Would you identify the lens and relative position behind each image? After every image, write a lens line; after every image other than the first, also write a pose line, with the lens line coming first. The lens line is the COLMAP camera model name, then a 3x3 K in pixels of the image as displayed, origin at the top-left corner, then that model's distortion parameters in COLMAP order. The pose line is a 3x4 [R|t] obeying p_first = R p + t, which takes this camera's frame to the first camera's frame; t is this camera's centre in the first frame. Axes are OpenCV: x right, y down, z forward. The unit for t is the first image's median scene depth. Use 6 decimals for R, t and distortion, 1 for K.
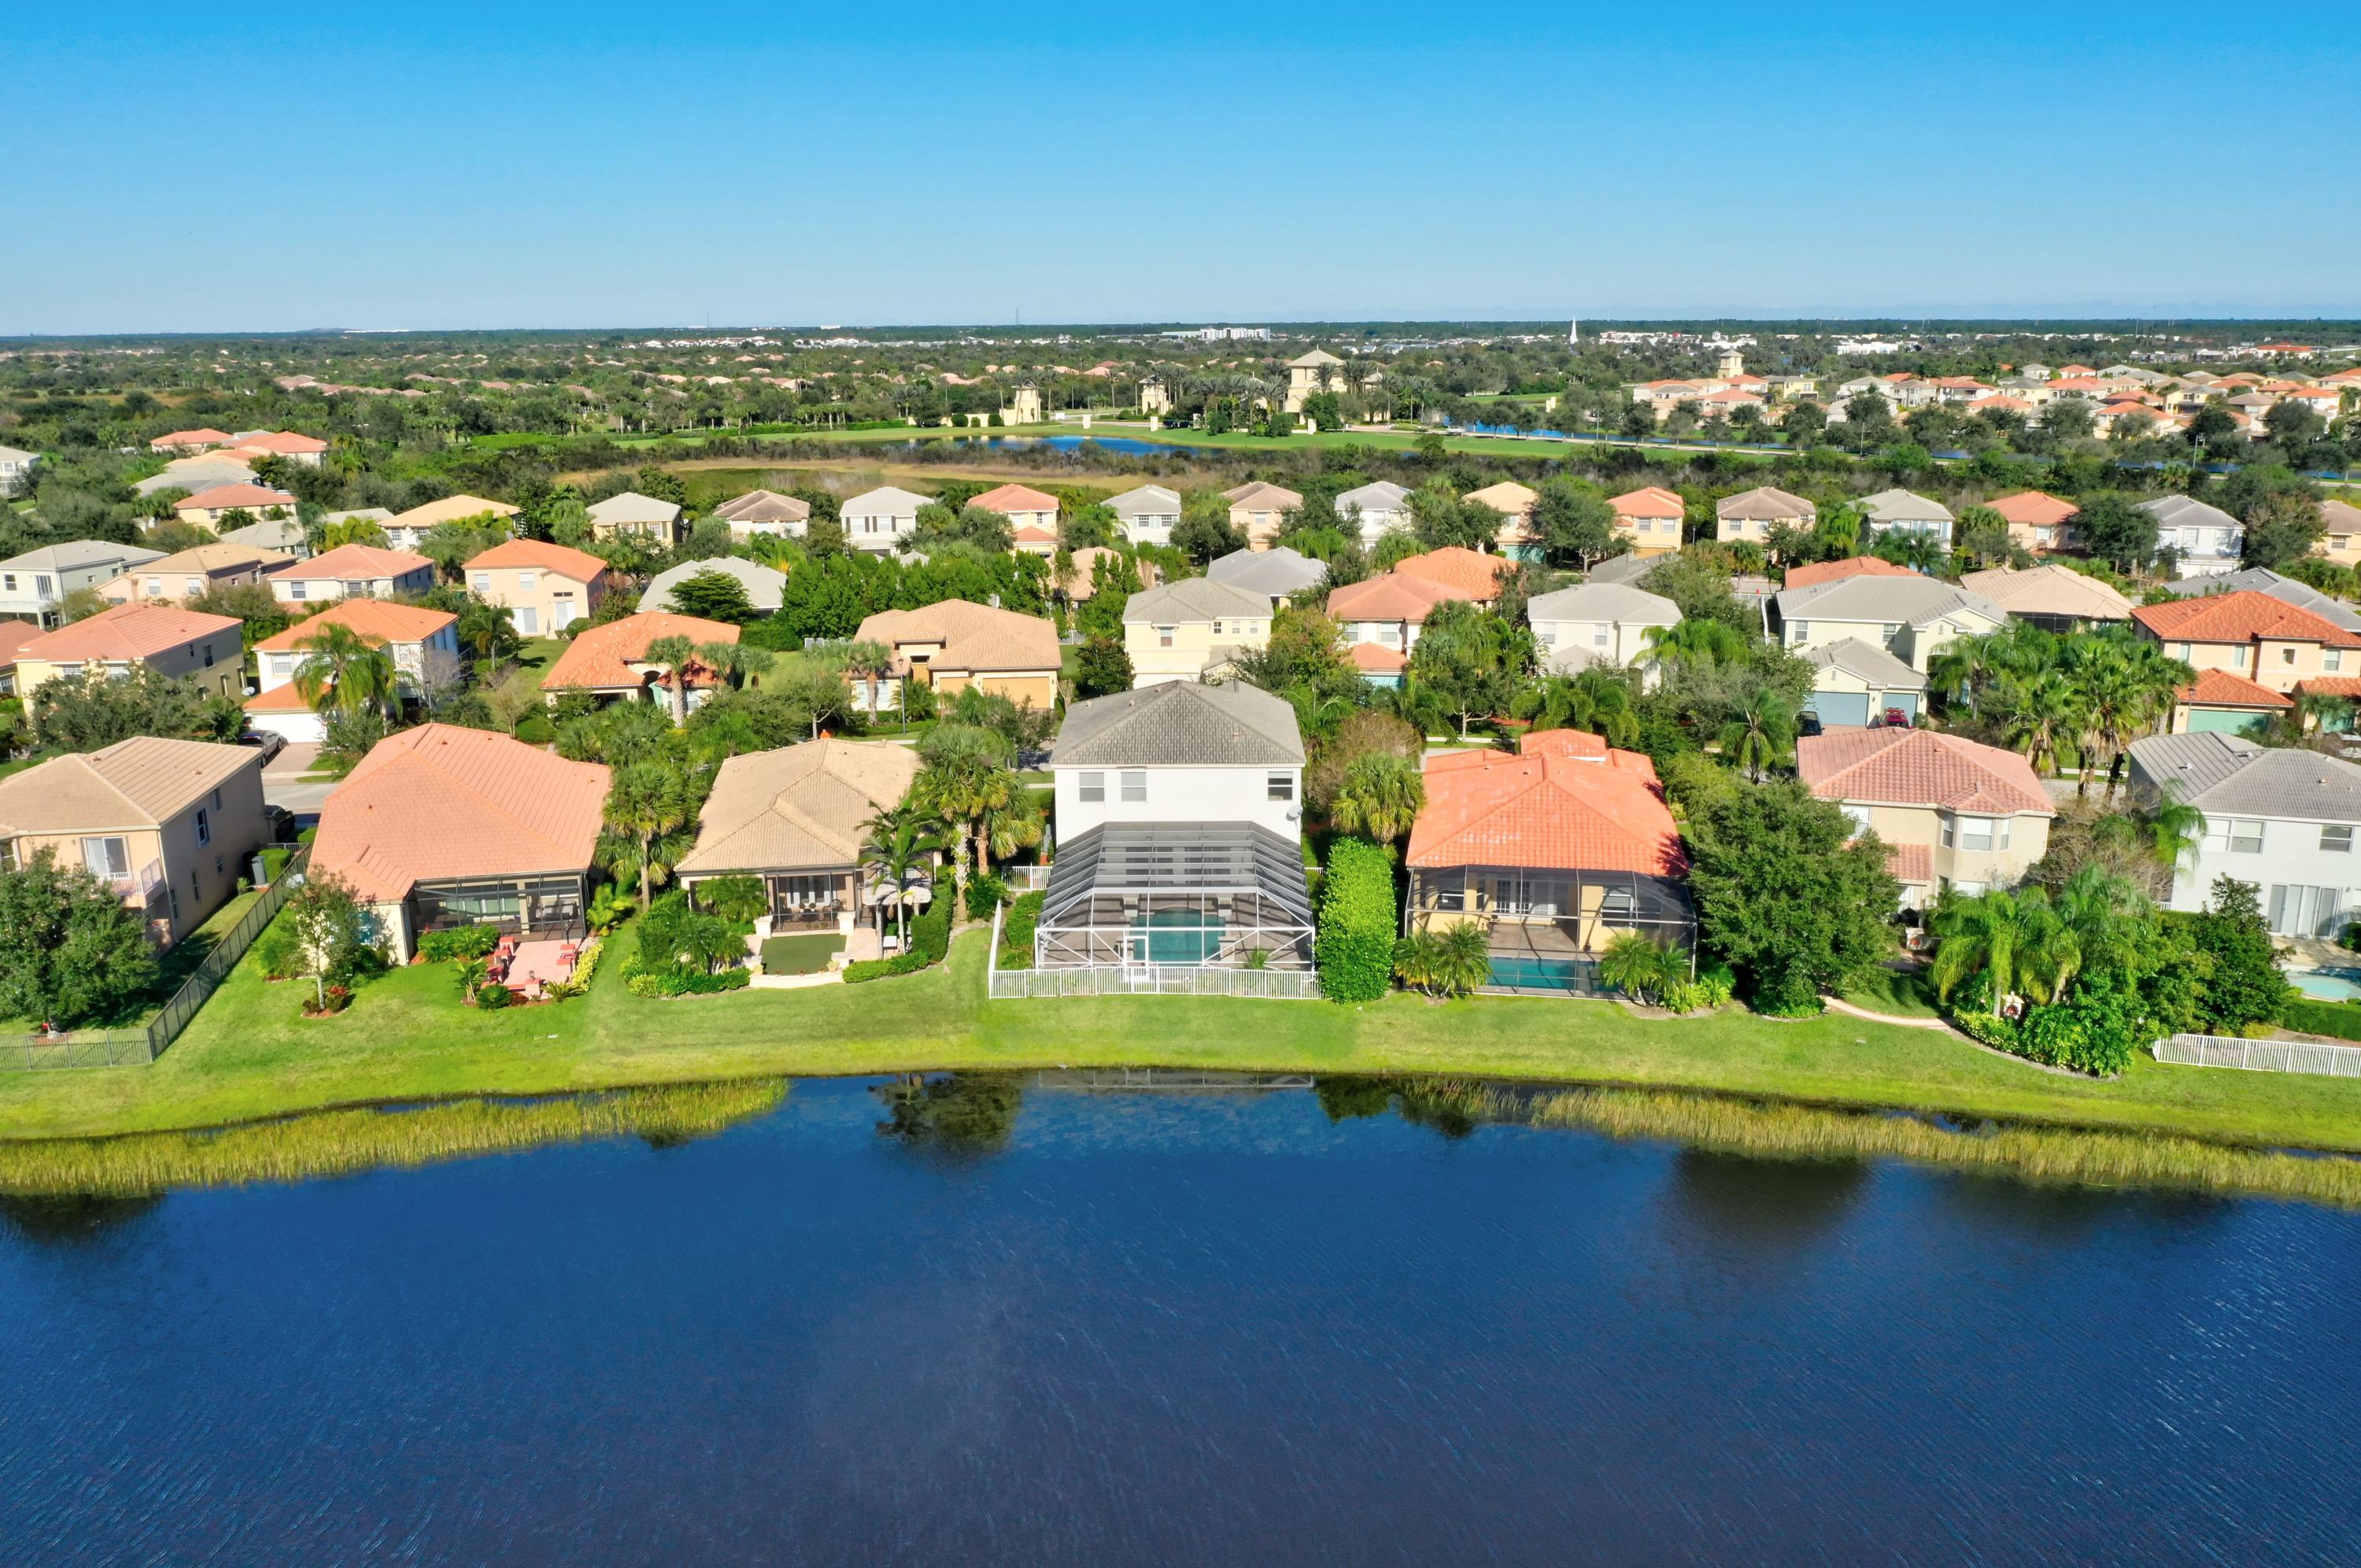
lens RADIAL K [[1855.6, 0, 1182.7], [0, 1855.6, 692.8], [0, 0, 1]] dist [-0.025743, -0.007641]
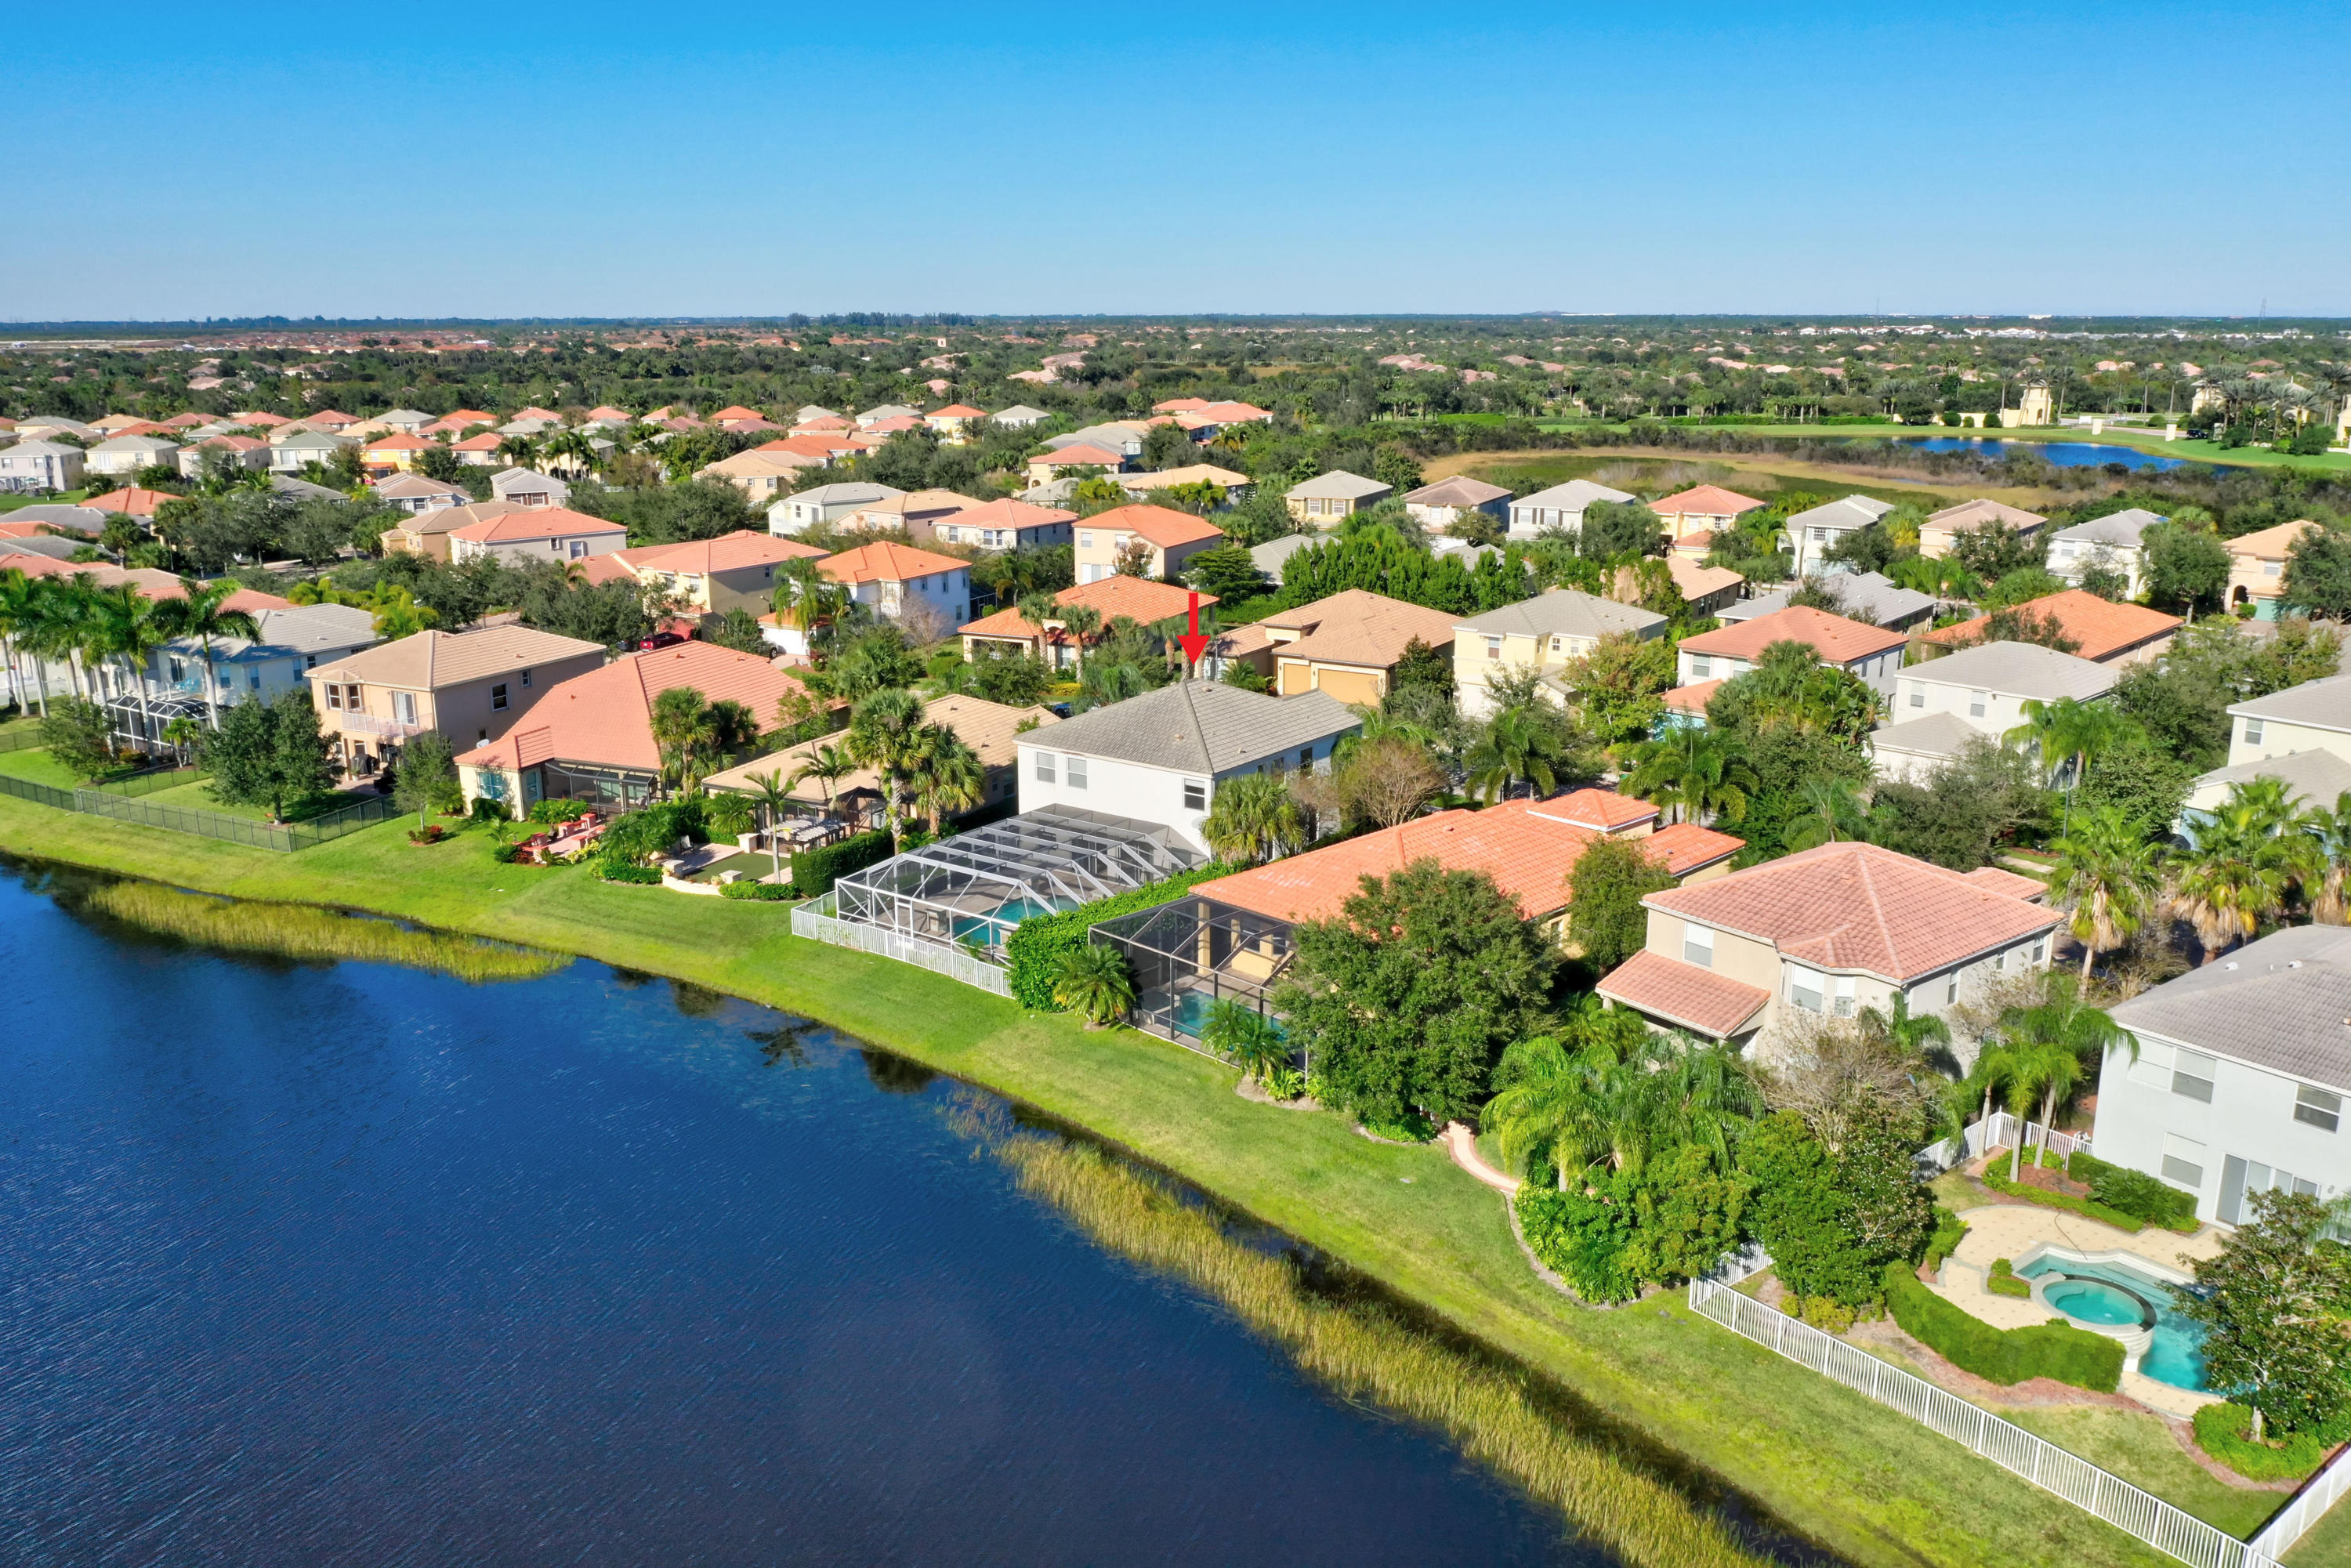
lens RADIAL K [[1847.9, 0, 1177.6], [0, 1847.9, 693.2], [0, 0, 1]] dist [-0.025743, -0.007641]
pose [[0.811053, 0.123076, -0.571879, 0.408494], [-0.118276, 0.991927, 0.045735, -0.031632], [0.572891, 0.030546, 0.819062, 0.137729]]
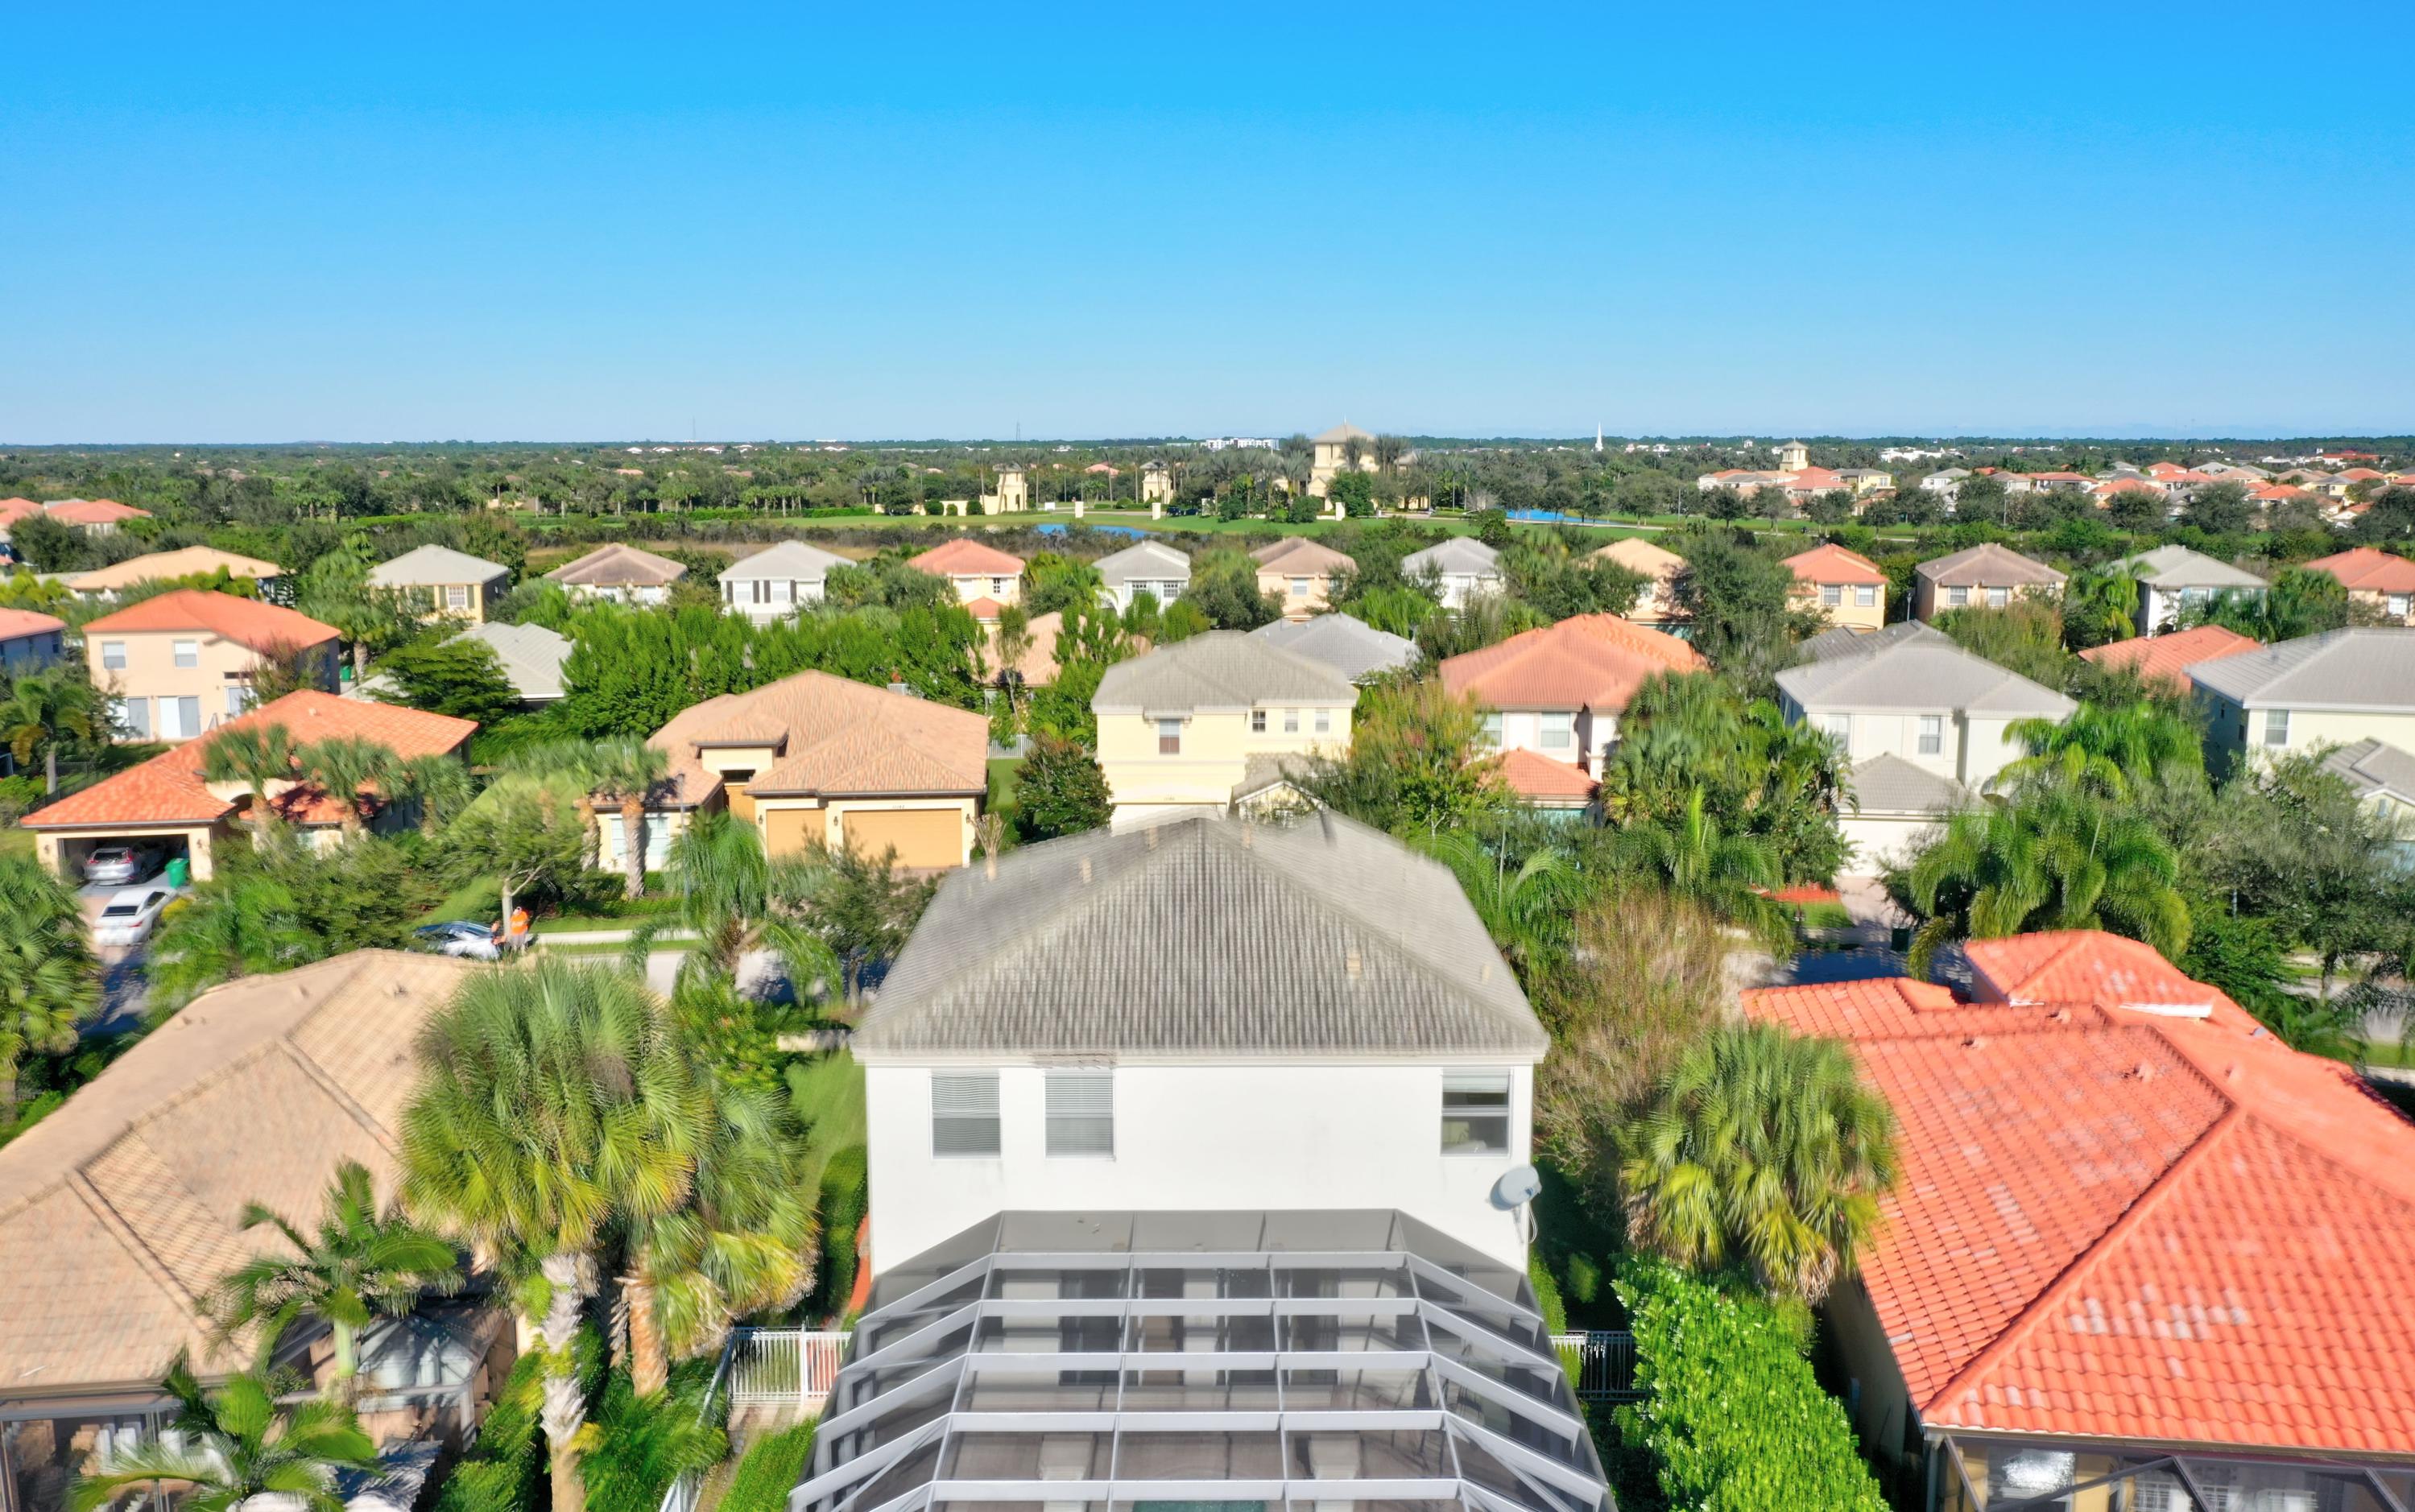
lens RADIAL K [[1889.9, 0, 1214.3], [0, 1889.9, 761.8], [0, 0, 1]] dist [-0.022197, -0.006072]
pose [[0.999890, 0.002345, 0.014635, -0.003705], [-0.001917, 0.999572, -0.029200, -0.005901], [-0.014697, 0.029169, 0.999466, 0.428841]]
